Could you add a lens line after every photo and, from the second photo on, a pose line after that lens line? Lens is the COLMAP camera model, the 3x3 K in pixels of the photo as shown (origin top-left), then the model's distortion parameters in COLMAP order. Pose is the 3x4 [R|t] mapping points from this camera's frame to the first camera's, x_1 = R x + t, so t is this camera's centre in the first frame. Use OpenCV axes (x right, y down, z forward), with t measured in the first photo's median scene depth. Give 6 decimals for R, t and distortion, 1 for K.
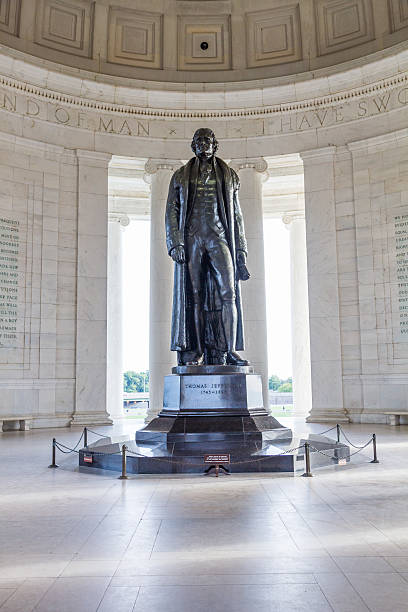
lens RADIAL K [[595.4, 0, 208.5], [0, 595.4, 313.0], [0, 0, 1]] dist [0.008467, 0.000000]
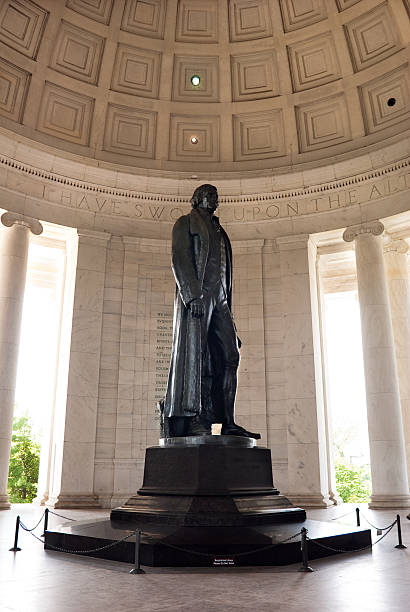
lens RADIAL K [[549.2, 0, 207.0], [0, 549.2, 305.5], [0, 0, 1]] dist [-0.076123, 0.038596]
pose [[0.672579, 0.235690, 0.701490, -0.334818], [-0.103104, 0.968526, -0.226556, 0.044931], [-0.732808, 0.080051, 0.675711, 0.242969]]
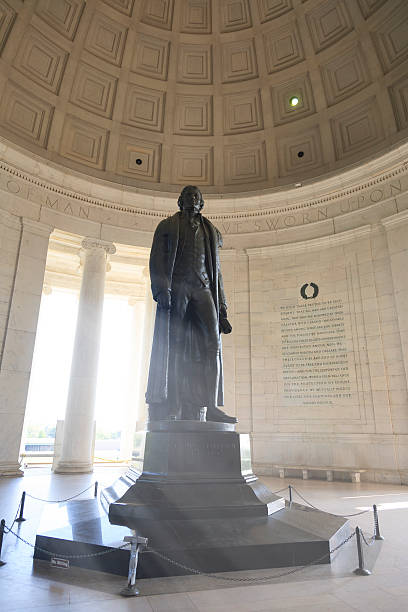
lens RADIAL K [[409.2, 0, 203.1], [0, 409.2, 308.8], [0, 0, 1]] dist [0.016062, -0.001177]
pose [[0.954880, 0.112986, 0.274660, -0.092385], [-0.062981, 0.980810, -0.184516, 0.017691], [-0.290237, 0.158892, 0.943672, 0.202160]]
